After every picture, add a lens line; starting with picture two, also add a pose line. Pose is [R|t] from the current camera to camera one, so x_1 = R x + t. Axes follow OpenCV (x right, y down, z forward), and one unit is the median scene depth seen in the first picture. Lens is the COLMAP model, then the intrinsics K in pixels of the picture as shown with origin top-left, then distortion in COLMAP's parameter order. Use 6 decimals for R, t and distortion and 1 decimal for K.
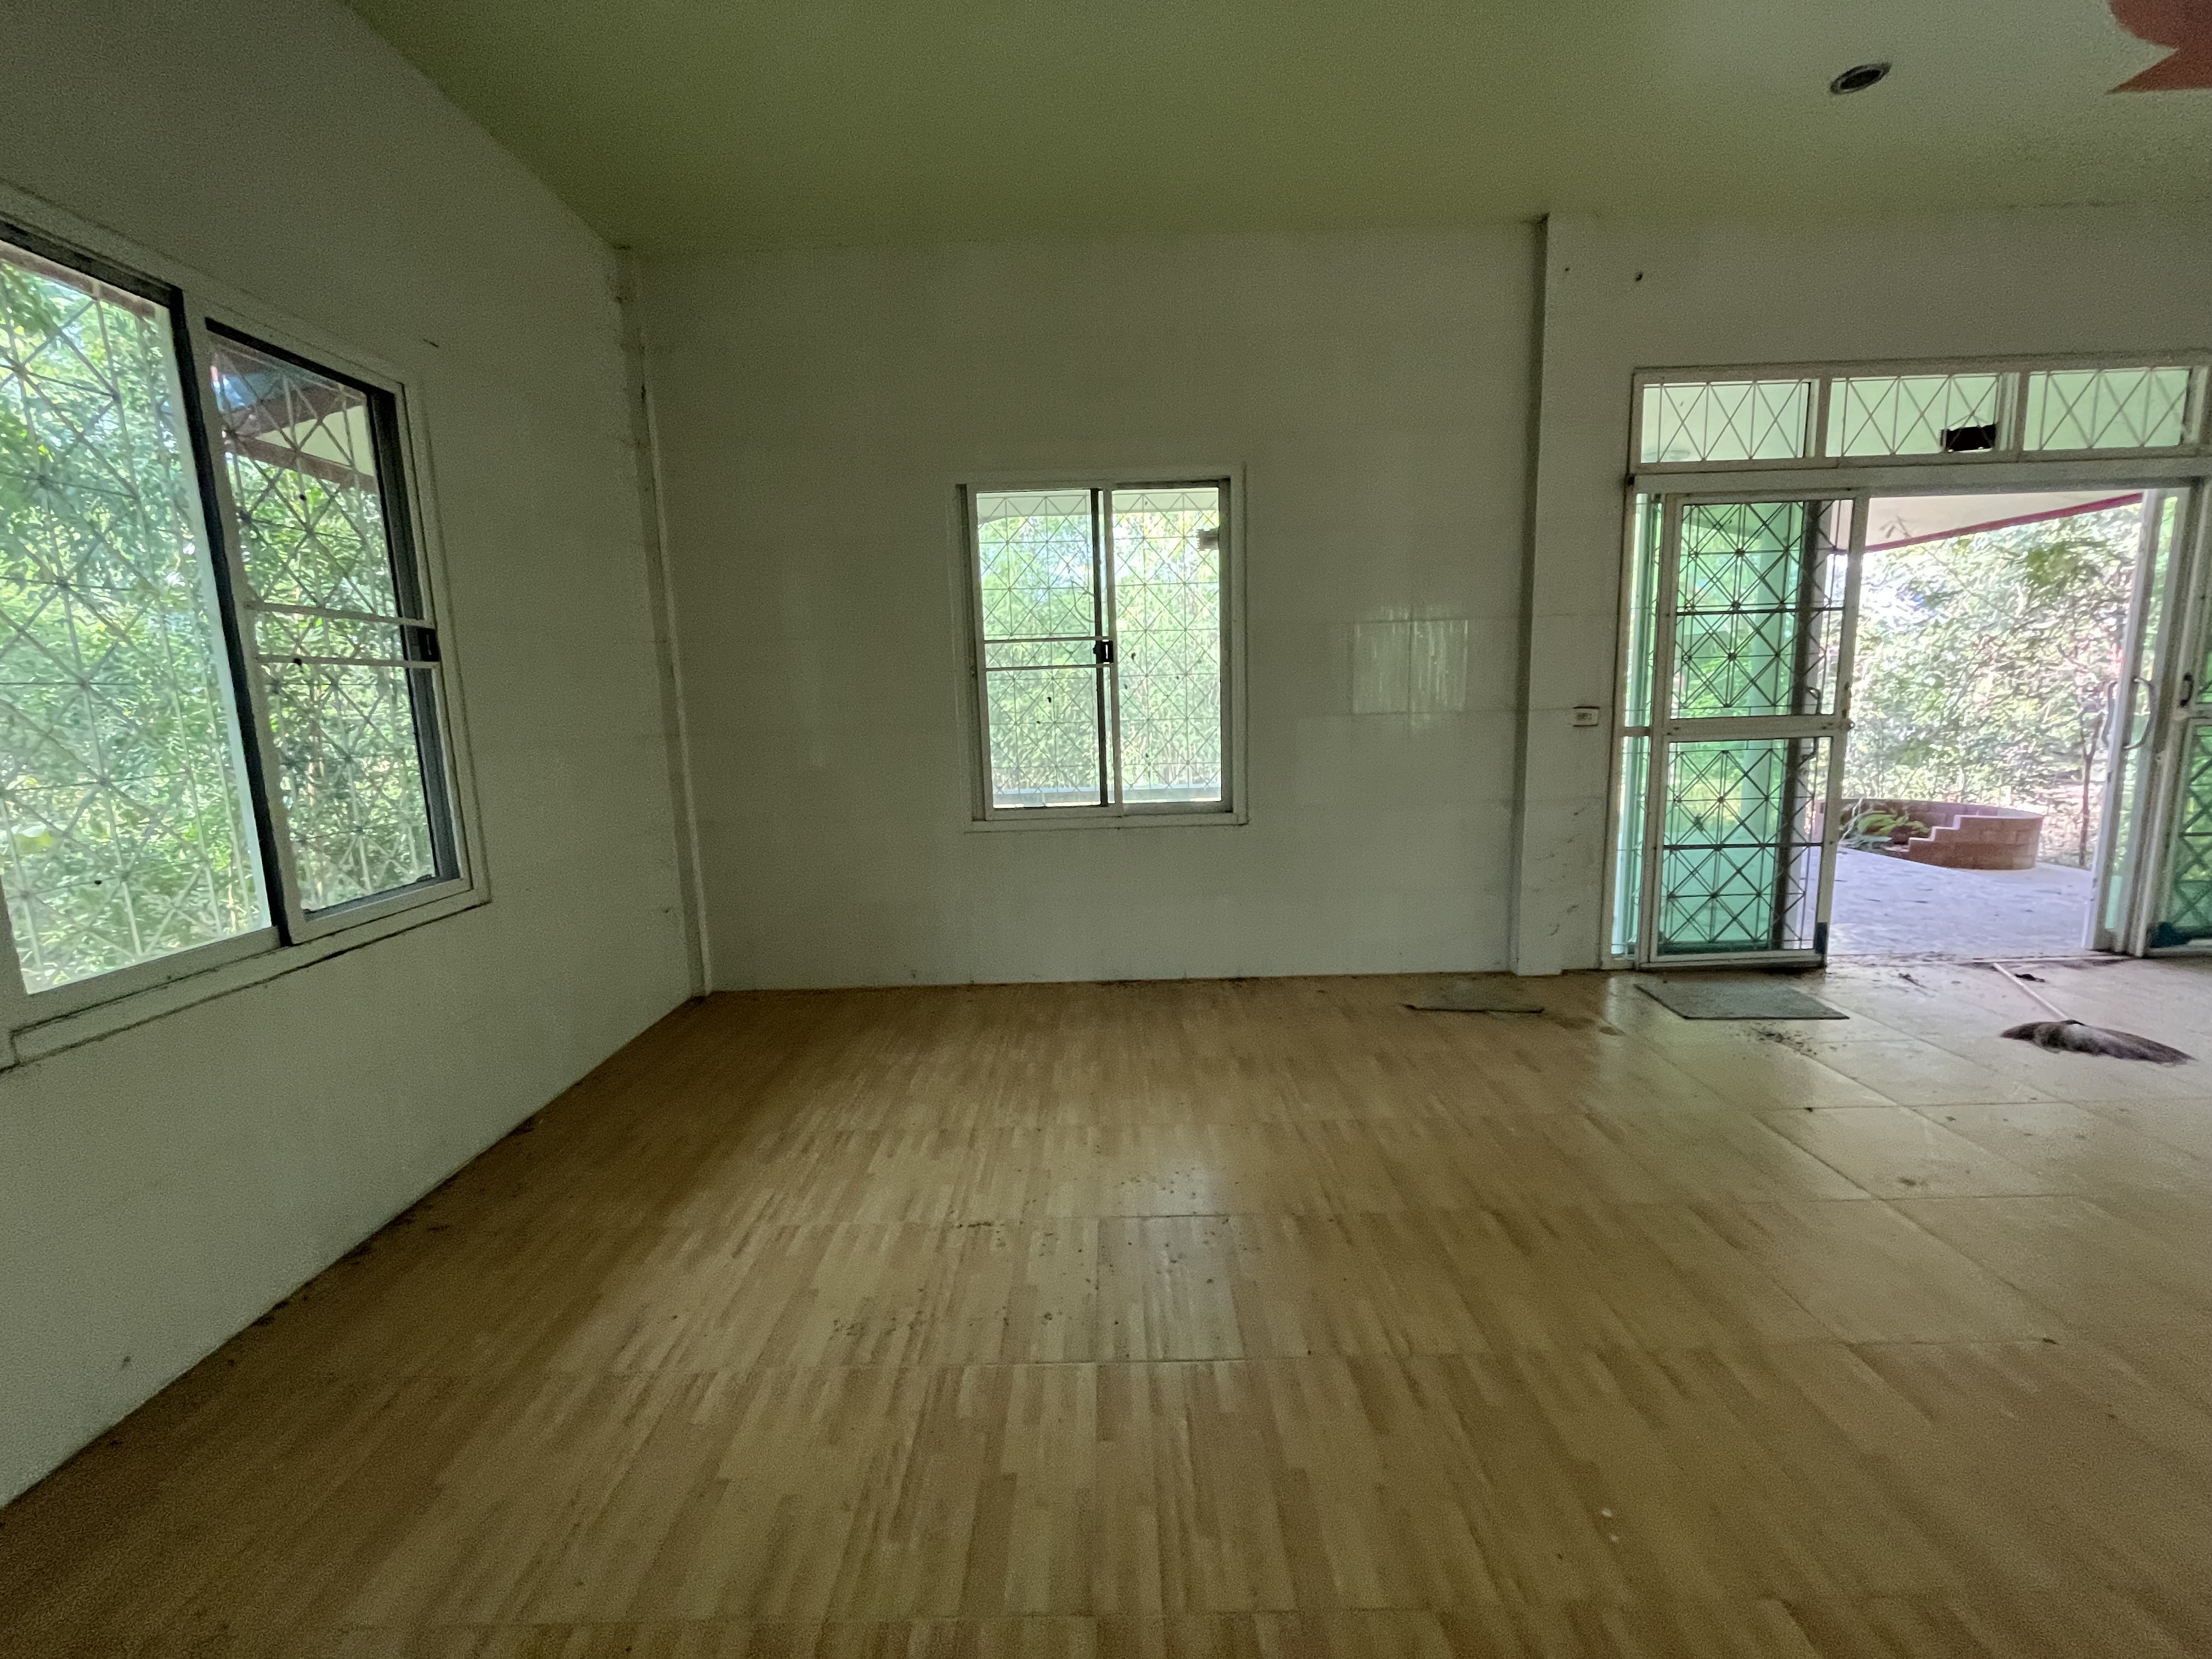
lens RADIAL K [[893.4, 0, 1098.2], [0, 893.4, 829.9], [0, 0, 1]] dist [-0.000922, -0.000230]
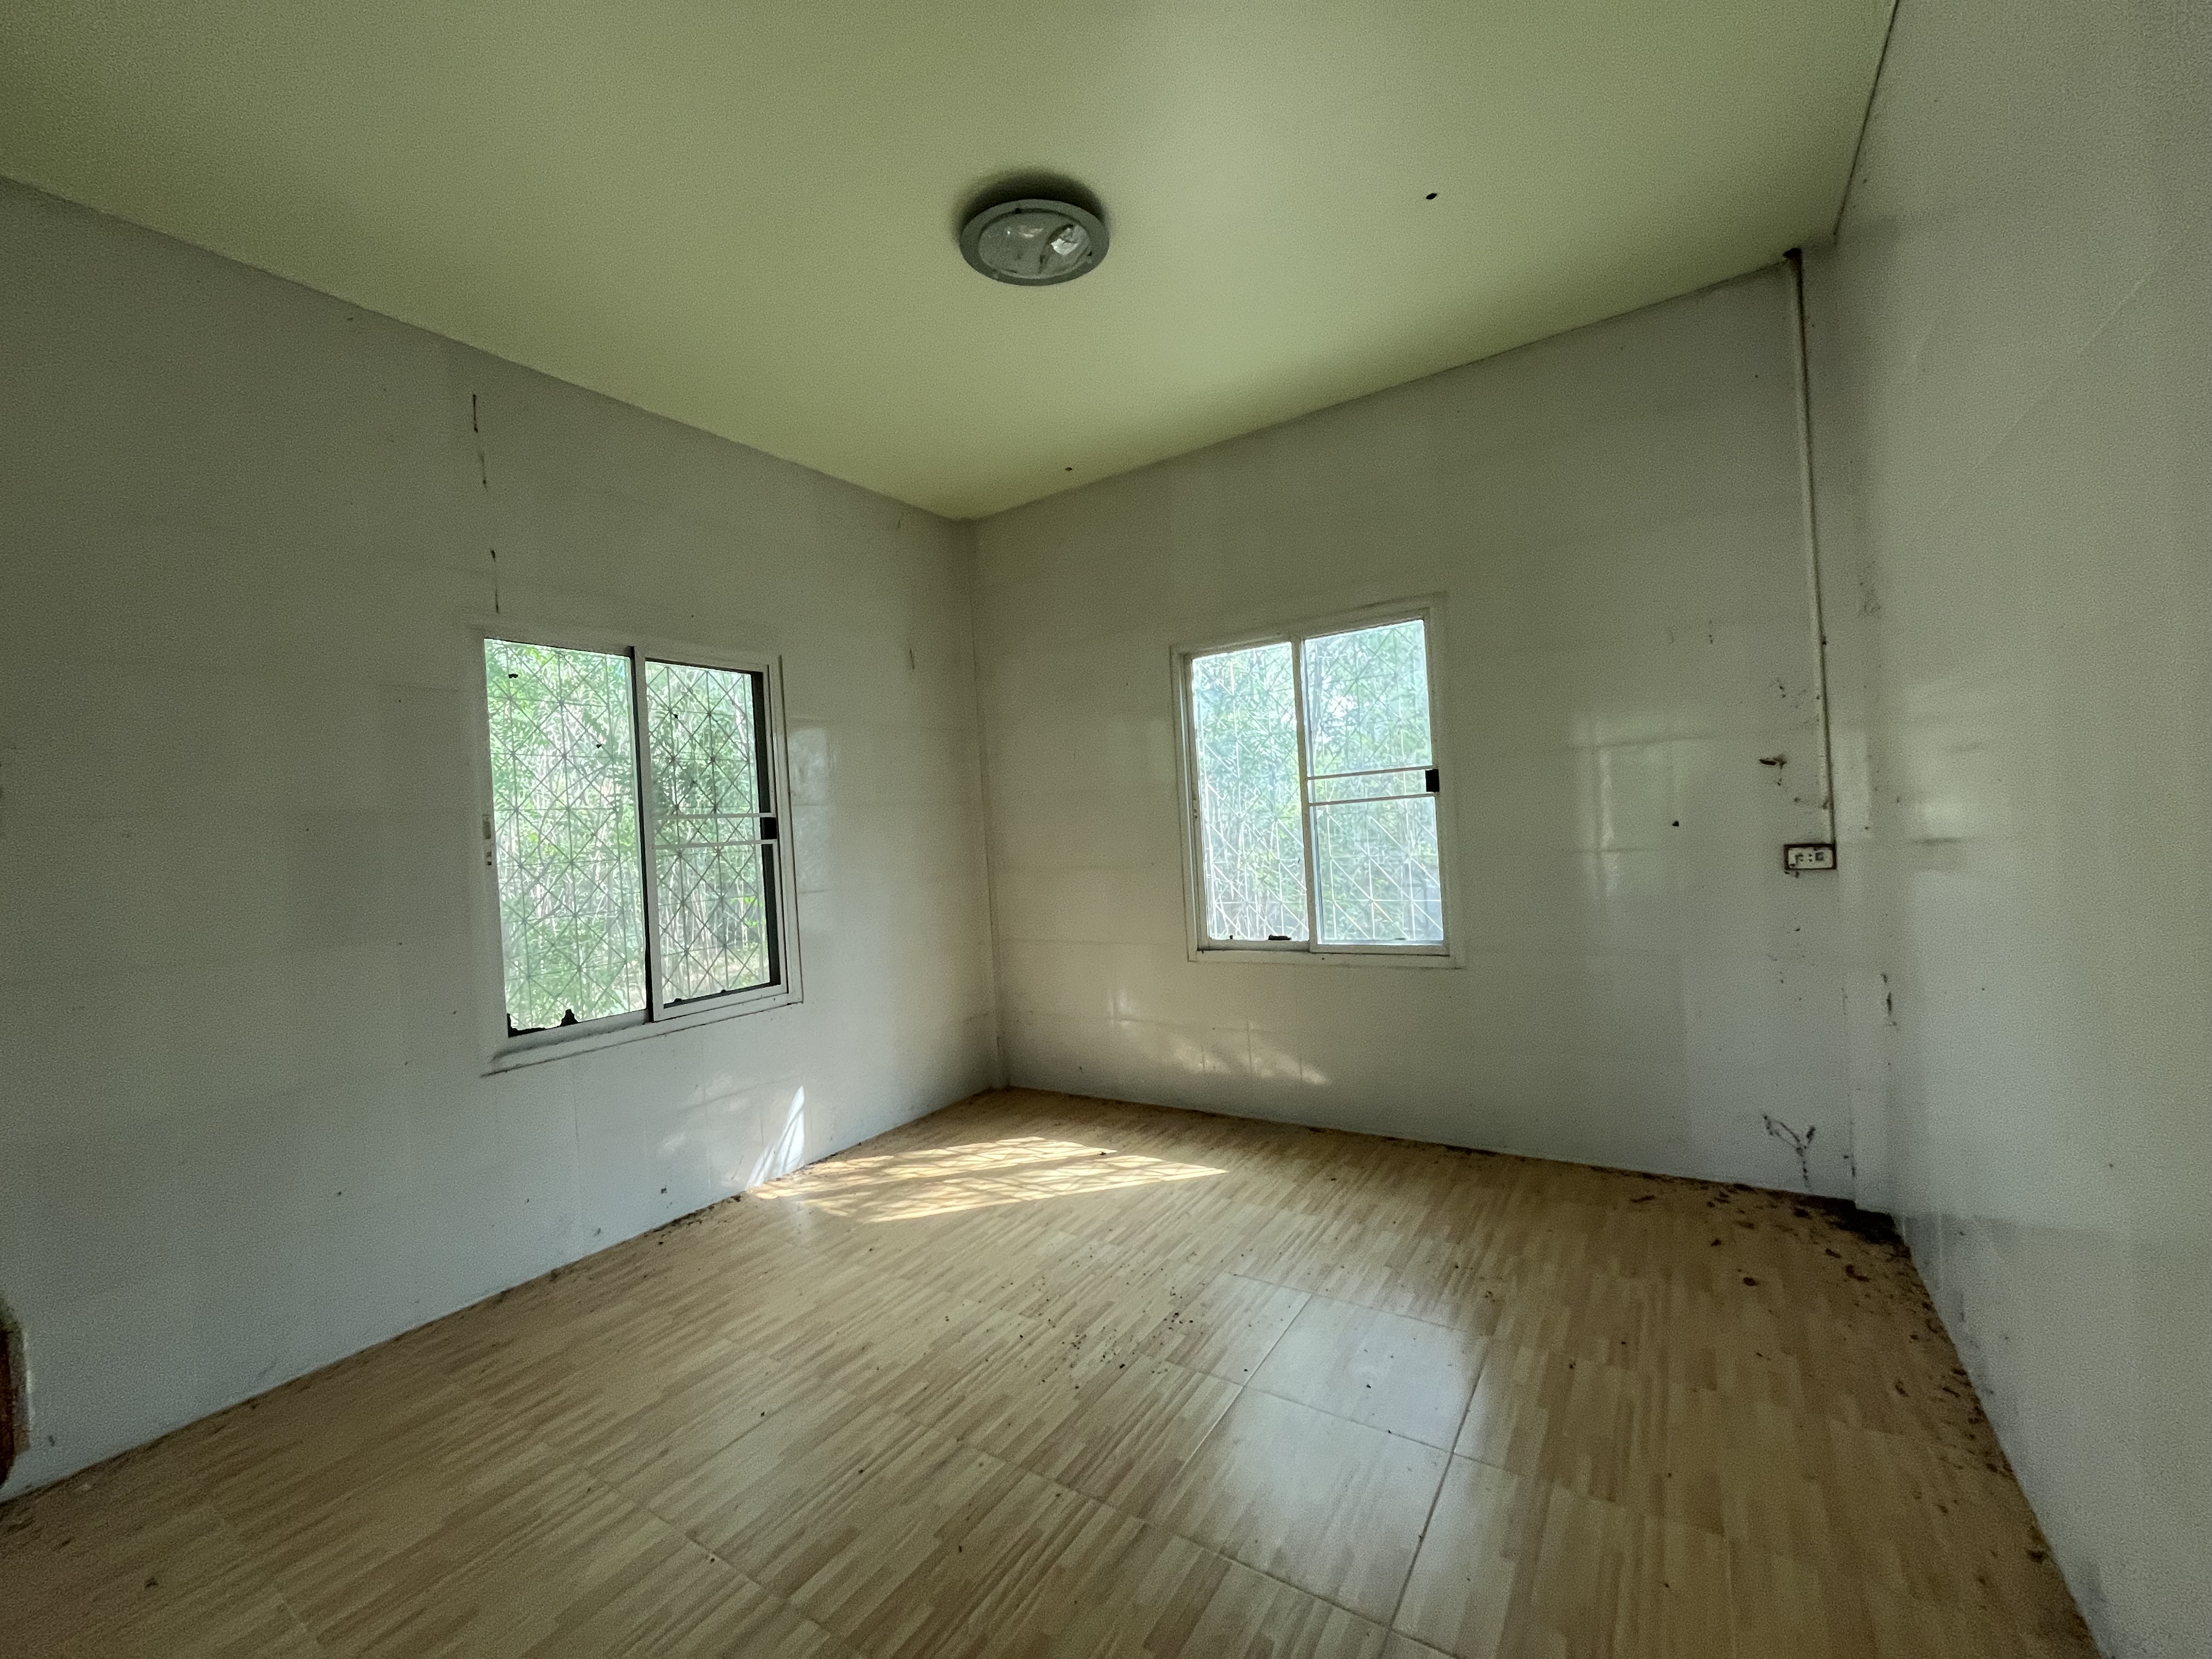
lens RADIAL K [[893.4, 0, 1098.2], [0, 893.4, 829.9], [0, 0, 1]] dist [-0.000922, -0.000230]
pose [[0.843708, -0.024201, -0.536256, 0.543525], [-0.042034, 0.992937, -0.110944, -0.058545], [0.535153, 0.116145, 0.836732, 0.016306]]
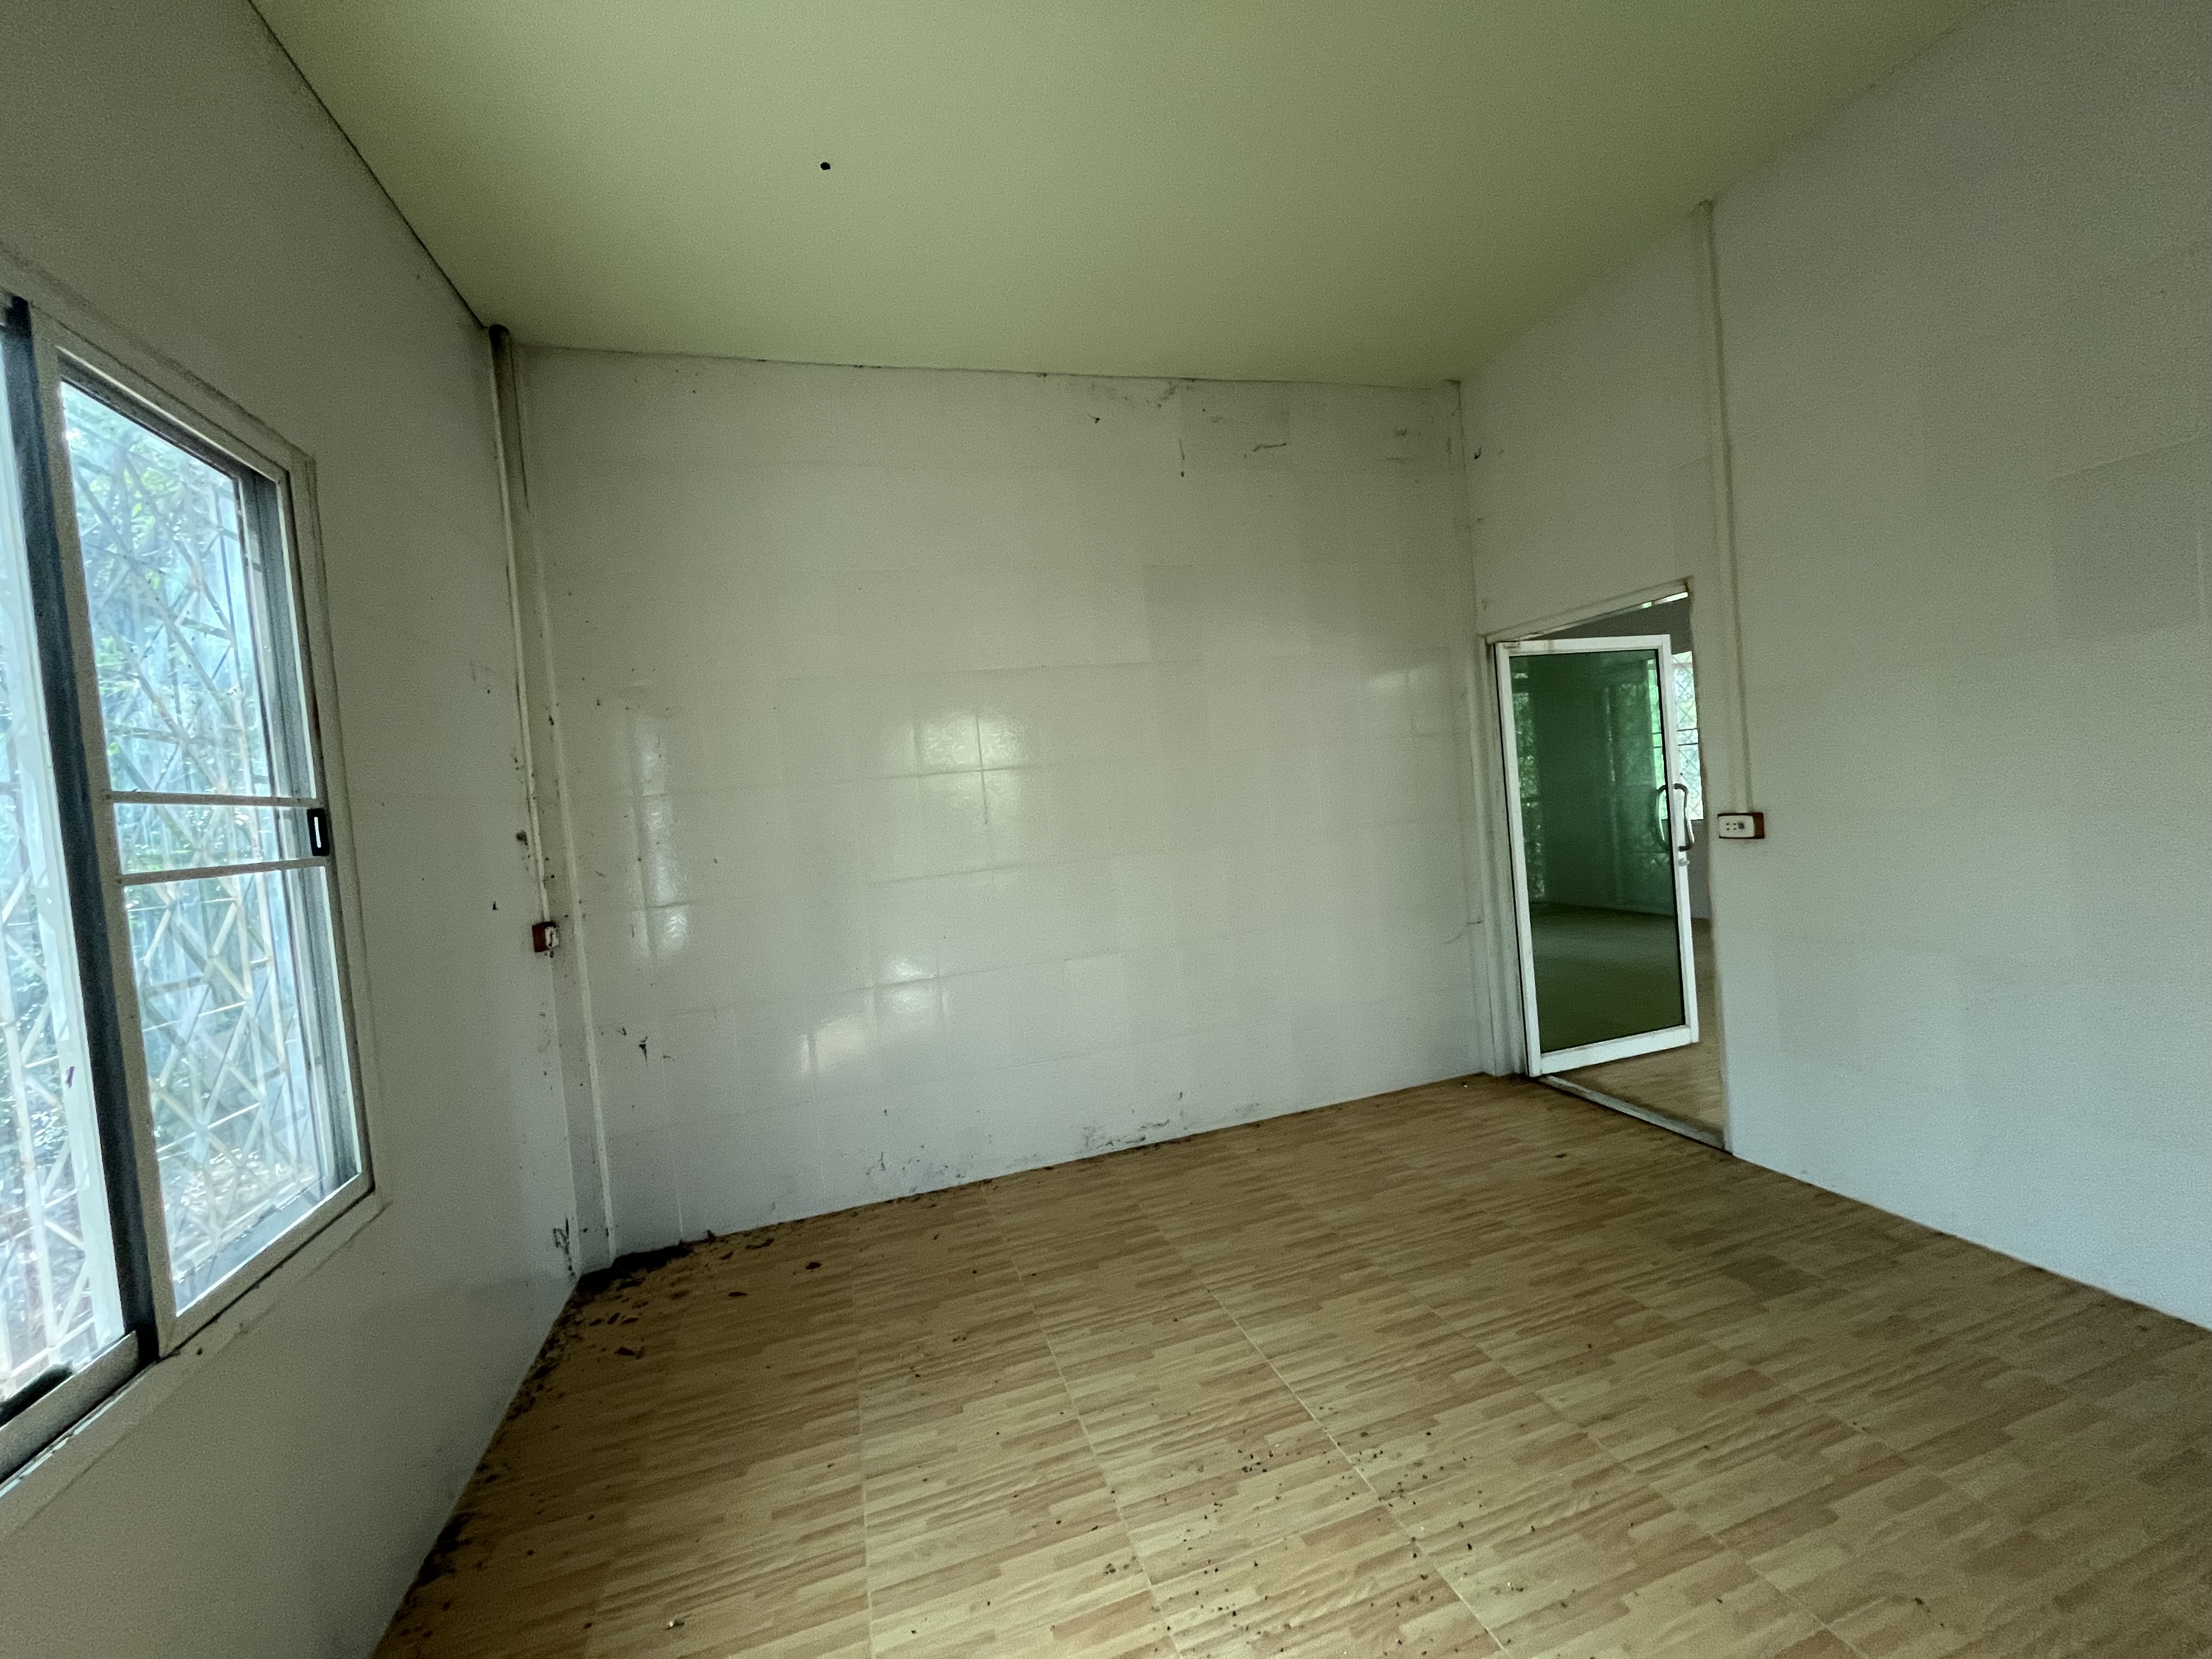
lens RADIAL K [[893.4, 0, 1098.2], [0, 893.4, 829.9], [0, 0, 1]] dist [-0.000922, -0.000230]
pose [[-0.302482, 0.026041, 0.952799, -0.876620], [0.240609, 0.969339, 0.049892, -0.248868], [-0.922286, 0.244343, -0.299474, 1.430494]]
